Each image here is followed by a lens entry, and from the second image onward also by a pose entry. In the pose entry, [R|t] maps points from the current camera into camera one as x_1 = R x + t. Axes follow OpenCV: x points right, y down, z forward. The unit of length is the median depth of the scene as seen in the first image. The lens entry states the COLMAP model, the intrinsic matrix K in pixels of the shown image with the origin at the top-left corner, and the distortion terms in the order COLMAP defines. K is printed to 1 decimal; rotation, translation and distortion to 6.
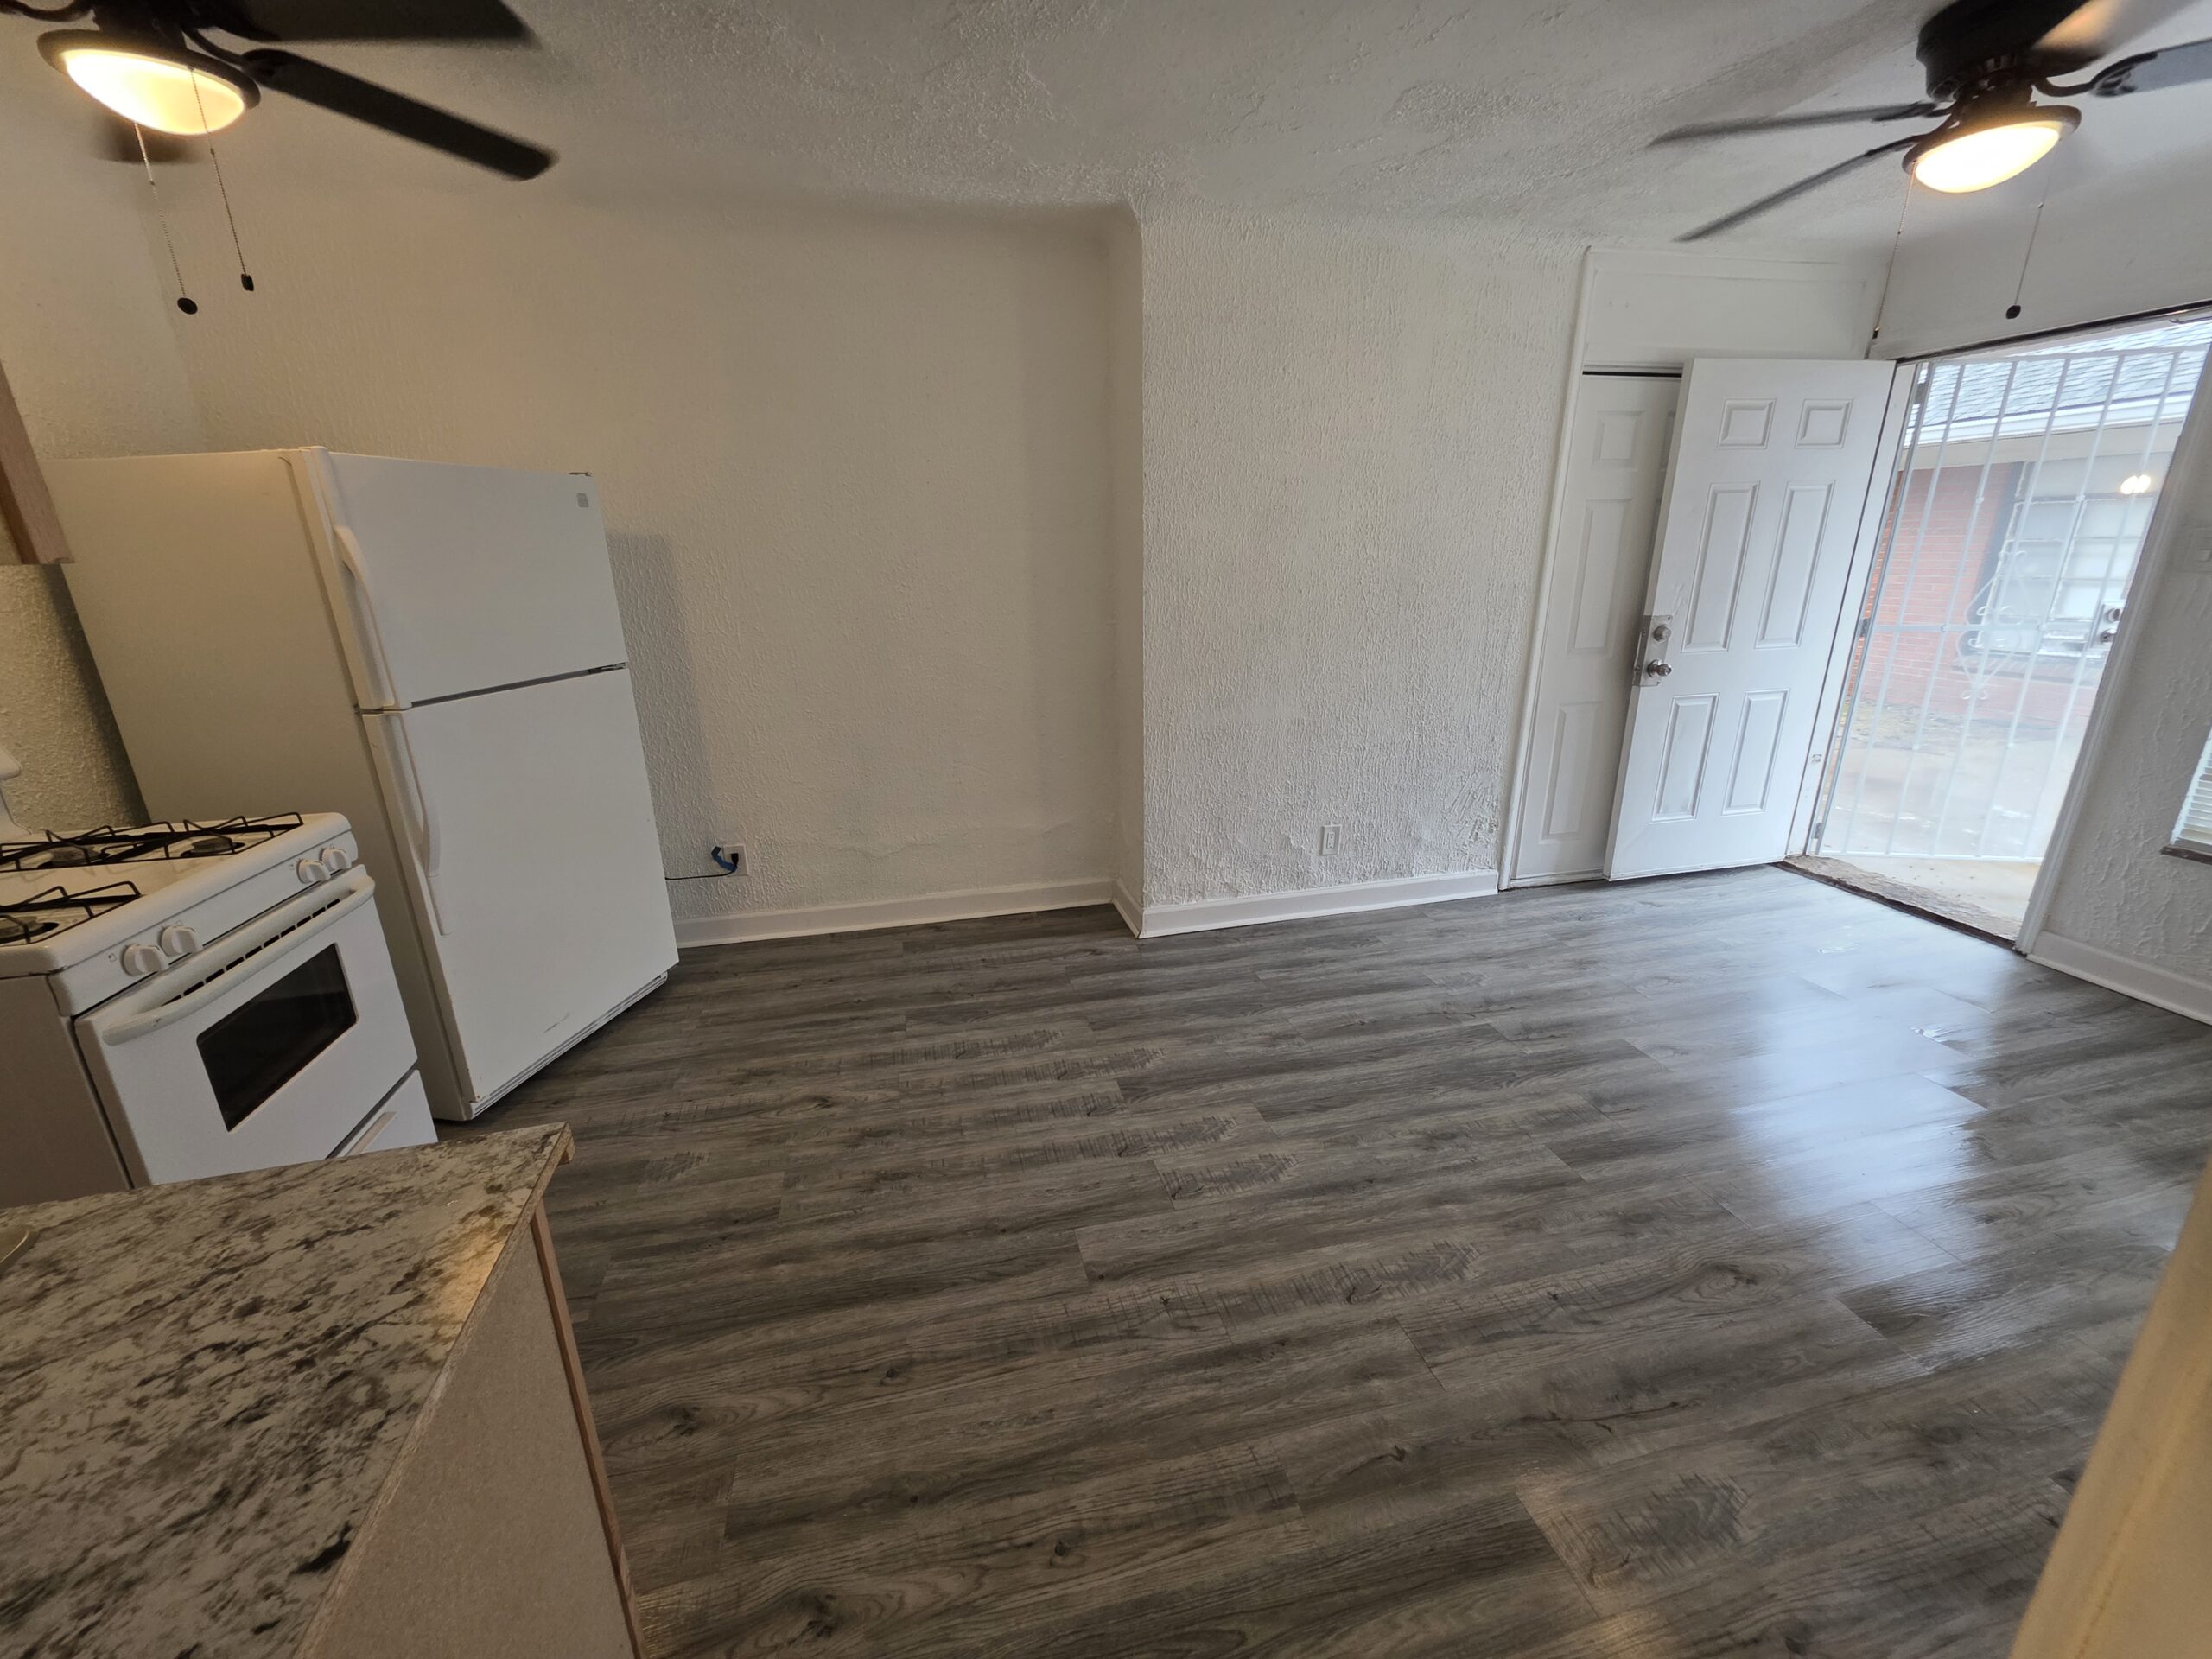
lens RADIAL K [[879.1, 0, 1104.8], [0, 879.1, 818.2], [0, 0, 1]] dist [0.001833, 0.000197]
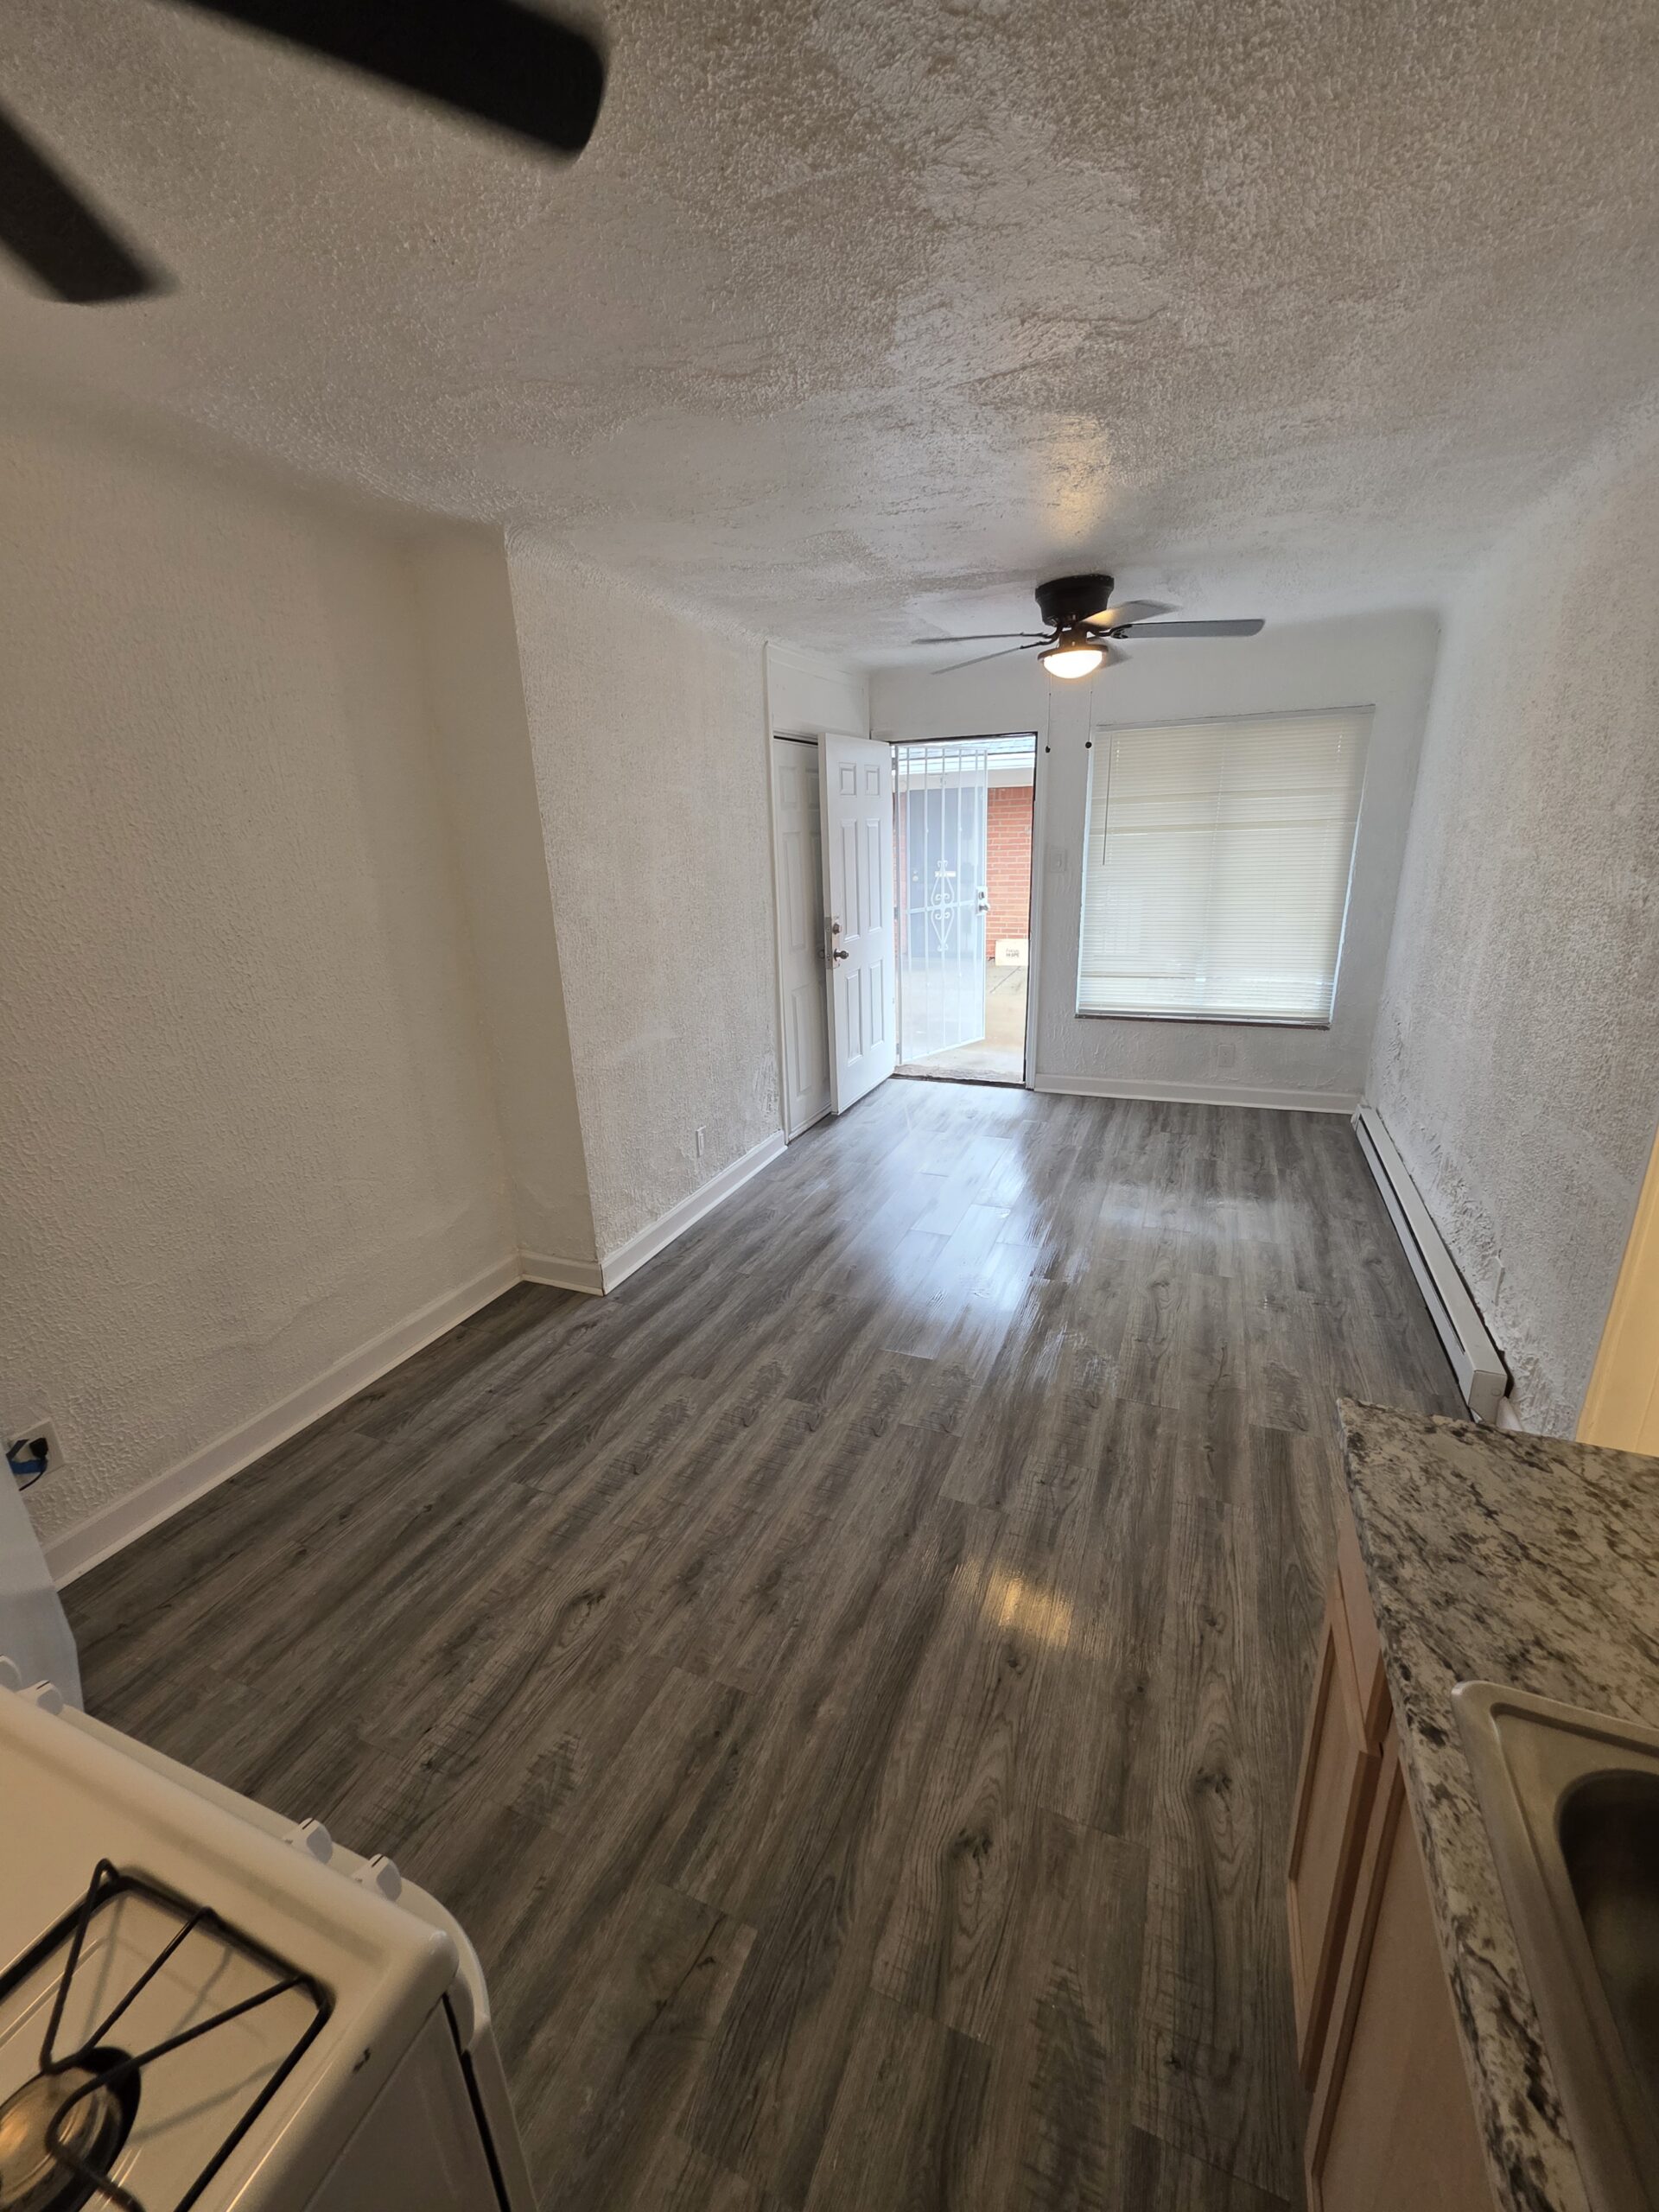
lens RADIAL K [[879.1, 0, 836.3], [0, 879.1, 1100.1], [0, 0, 1]] dist [0.001833, 0.000197]
pose [[0.589711, -0.243282, 0.770100, -0.635346], [0.261199, 0.959755, 0.103180, -0.126202], [-0.764209, 0.140303, 0.629523, 0.235474]]
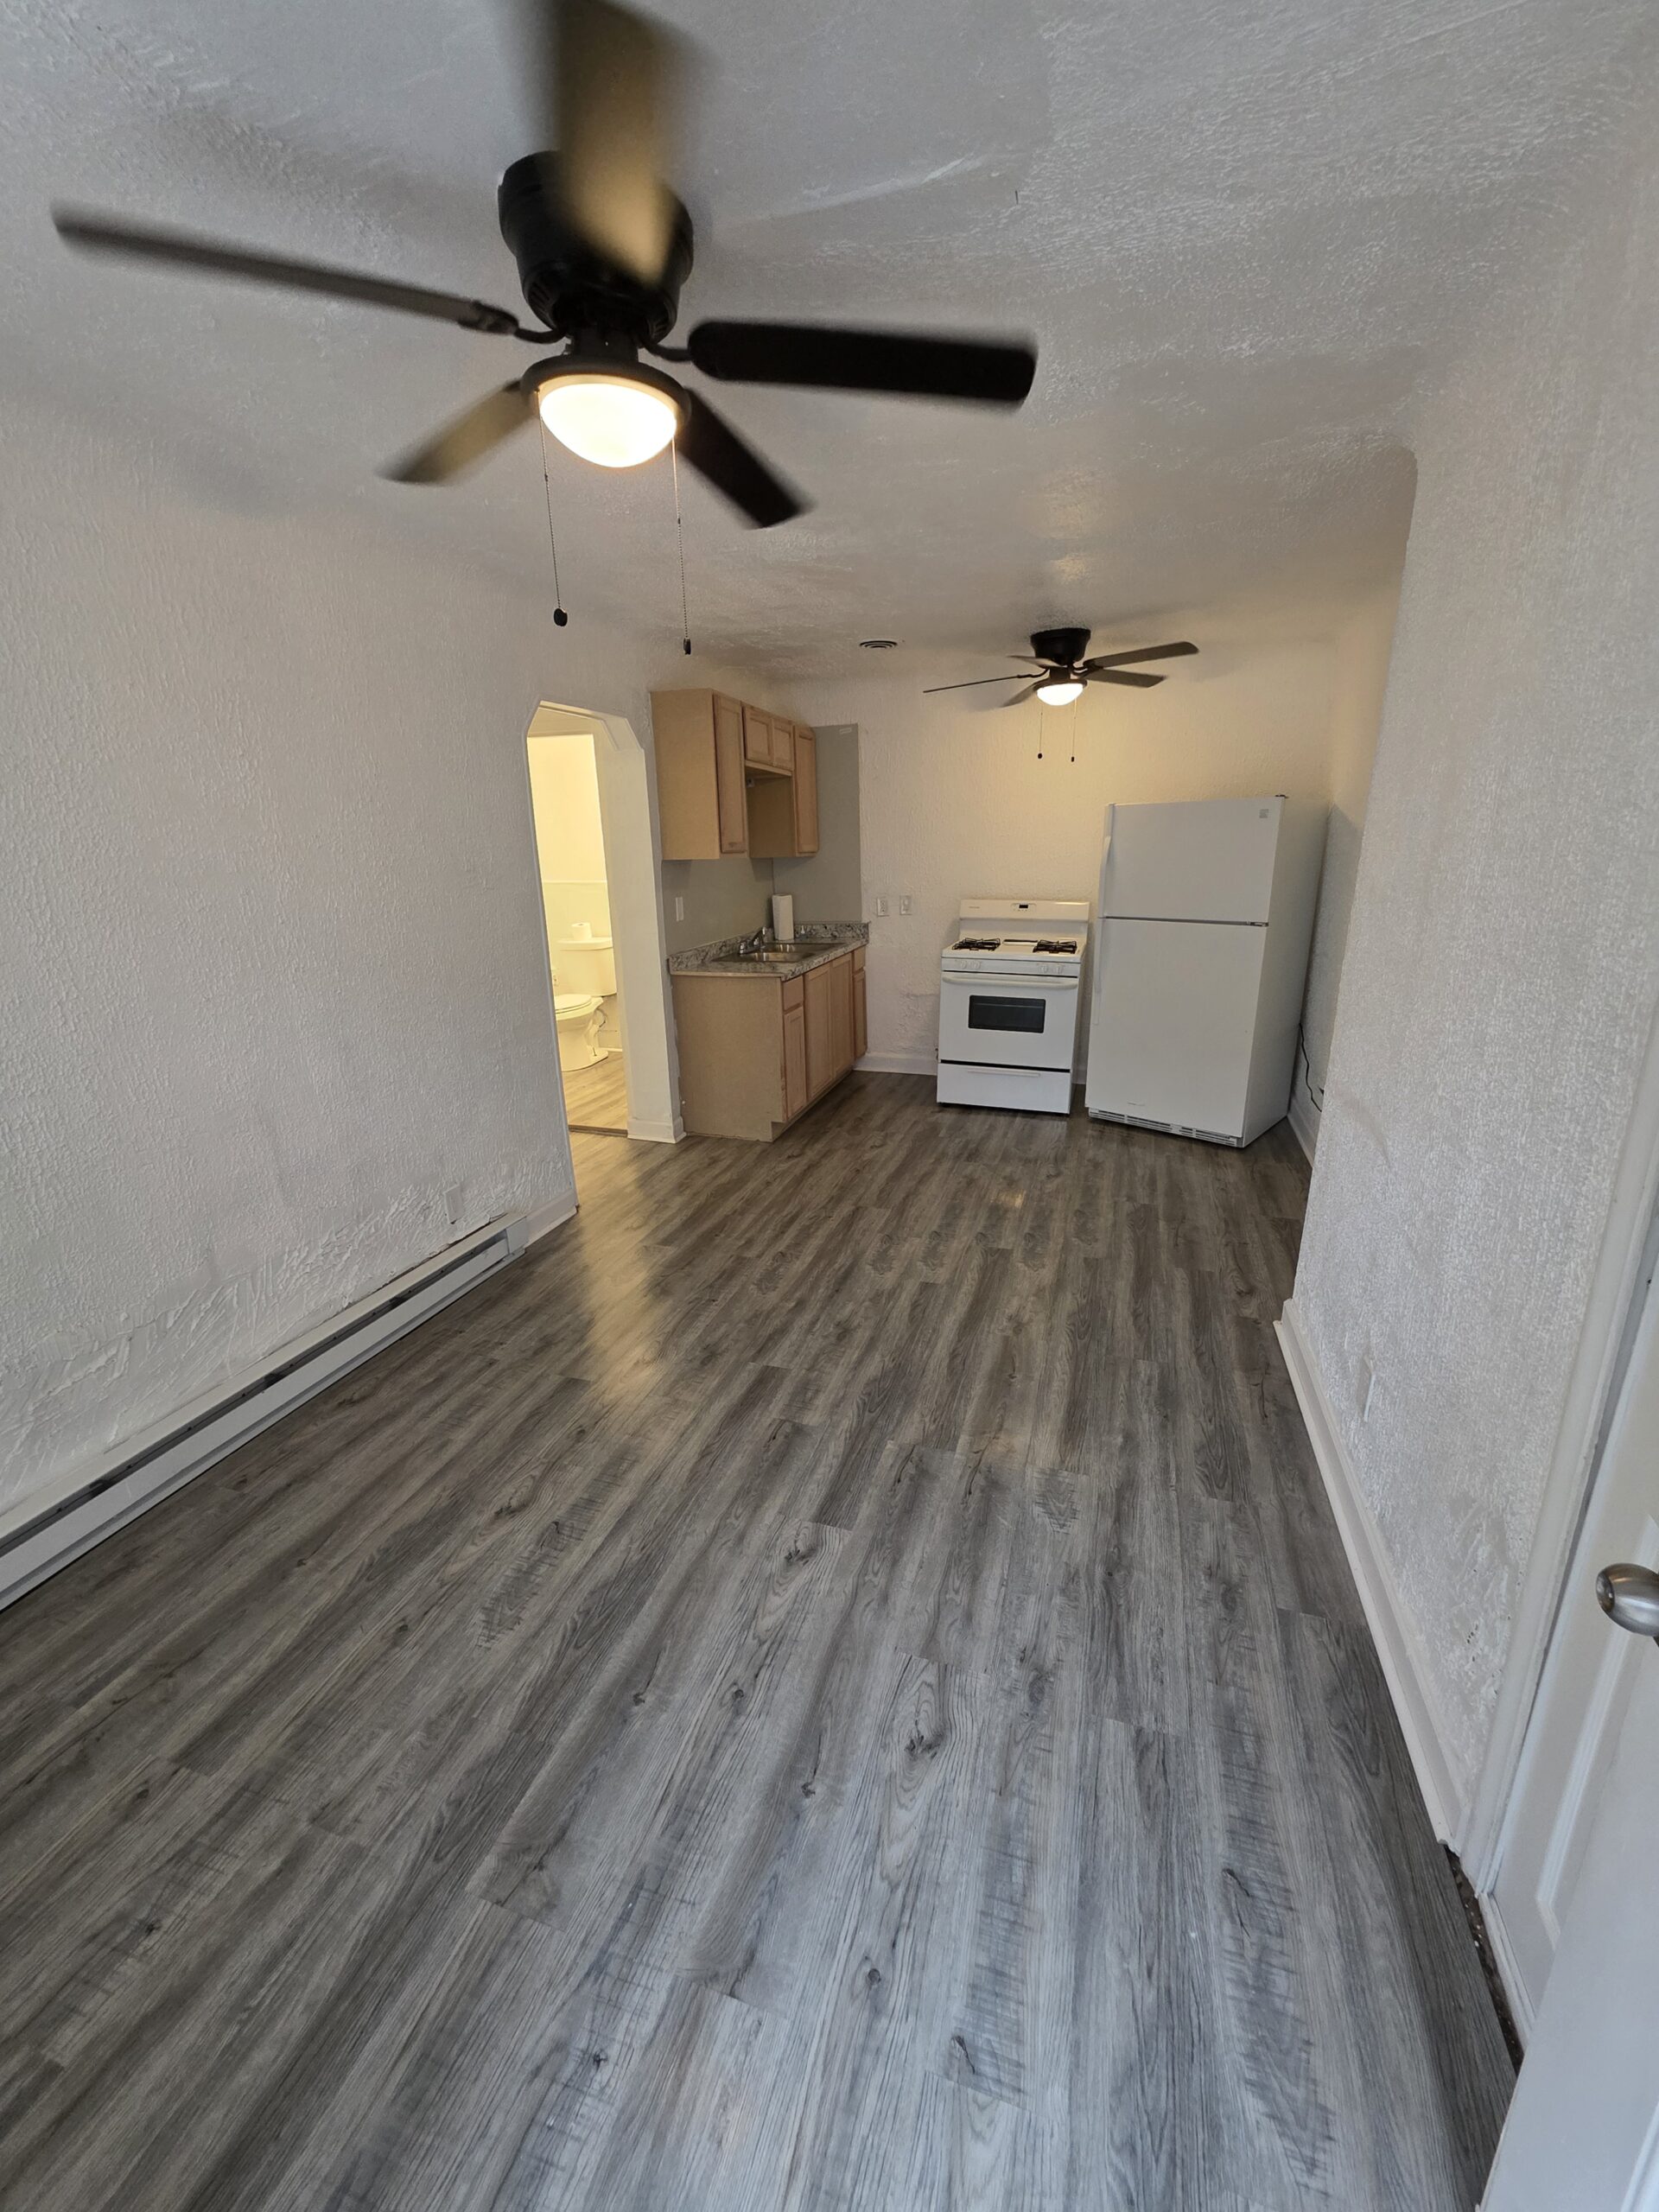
lens RADIAL K [[879.1, 0, 830.5], [0, 879.1, 1108.2], [0, 0, 1]] dist [0.001833, 0.000197]
pose [[-0.528116, 0.275341, -0.803294, 1.132887], [-0.222330, 0.868141, 0.443736, -0.411705], [0.819551, 0.412940, -0.397262, 1.159869]]
